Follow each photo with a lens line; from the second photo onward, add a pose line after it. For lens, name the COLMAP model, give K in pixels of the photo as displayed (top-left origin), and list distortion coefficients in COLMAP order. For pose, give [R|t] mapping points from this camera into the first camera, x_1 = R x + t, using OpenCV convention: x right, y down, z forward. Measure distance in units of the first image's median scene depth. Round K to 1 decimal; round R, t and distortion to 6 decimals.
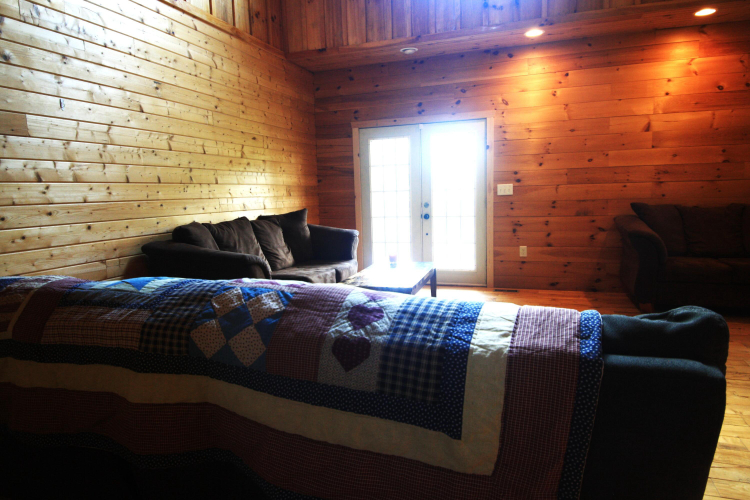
lens RADIAL K [[463.3, 0, 377.5], [0, 463.3, 247.6], [0, 0, 1]] dist [0.020207, -0.038216]
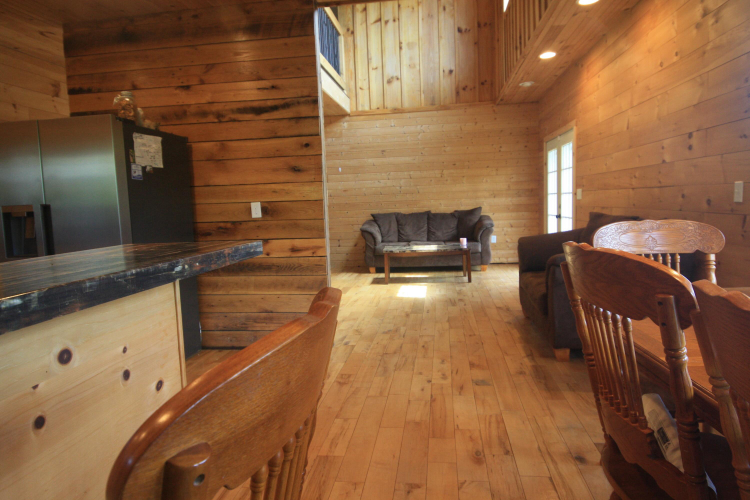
lens RADIAL K [[463.3, 0, 380.1], [0, 463.3, 245.7], [0, 0, 1]] dist [0.020207, -0.038216]
pose [[0.210927, 0.114441, -0.970780, 1.327322], [-0.085751, 0.991461, 0.098247, -0.082893], [0.973733, 0.062522, 0.218939, 0.379860]]
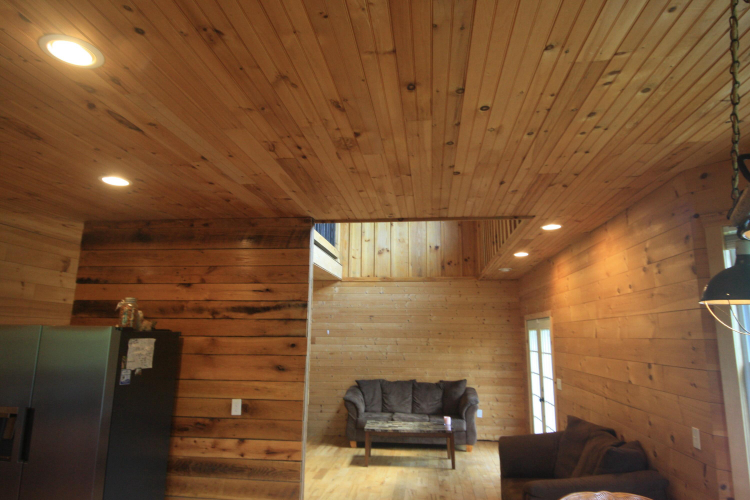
lens RADIAL K [[463.3, 0, 380.5], [0, 463.3, 239.7], [0, 0, 1]] dist [0.020207, -0.038216]
pose [[0.229896, -0.165391, -0.959059, 1.378044], [-0.132400, 0.970977, -0.199184, -0.198084], [0.964167, 0.172771, 0.201326, 0.371811]]
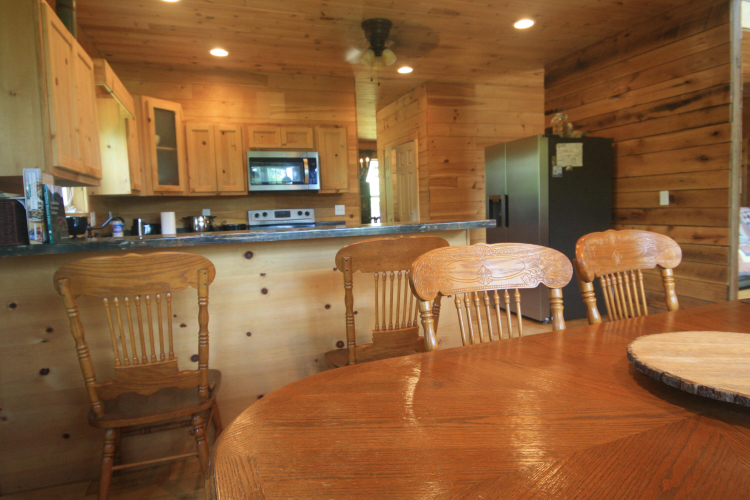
lens RADIAL K [[466.1, 0, 380.4], [0, 466.1, 242.0], [0, 0, 1]] dist [0.032233, -0.042985]
pose [[-0.775175, 0.109064, -0.622261, 1.467803], [-0.013221, 0.981969, 0.188580, -0.123892], [0.631609, 0.154409, -0.759755, 0.679139]]
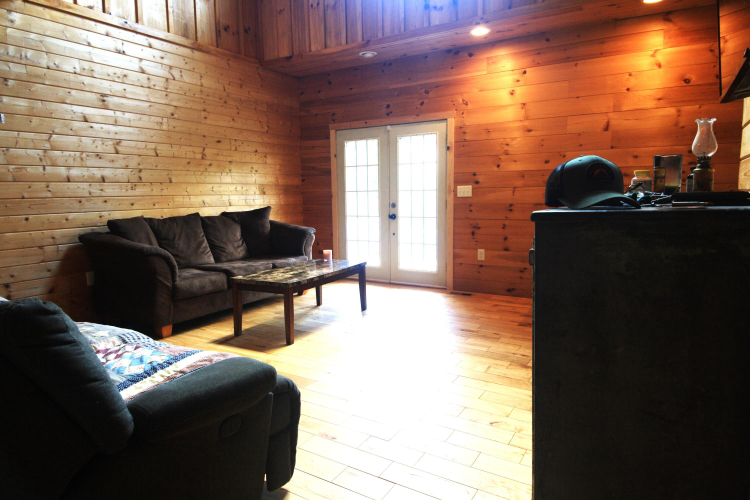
lens RADIAL K [[463.3, 0, 377.8], [0, 463.3, 246.6], [0, 0, 1]] dist [0.020207, -0.038216]
pose [[0.978816, 0.038246, -0.201139, 0.327492], [-0.037597, 0.999268, 0.007045, -0.008719], [0.201262, 0.000667, 0.979537, 0.000550]]
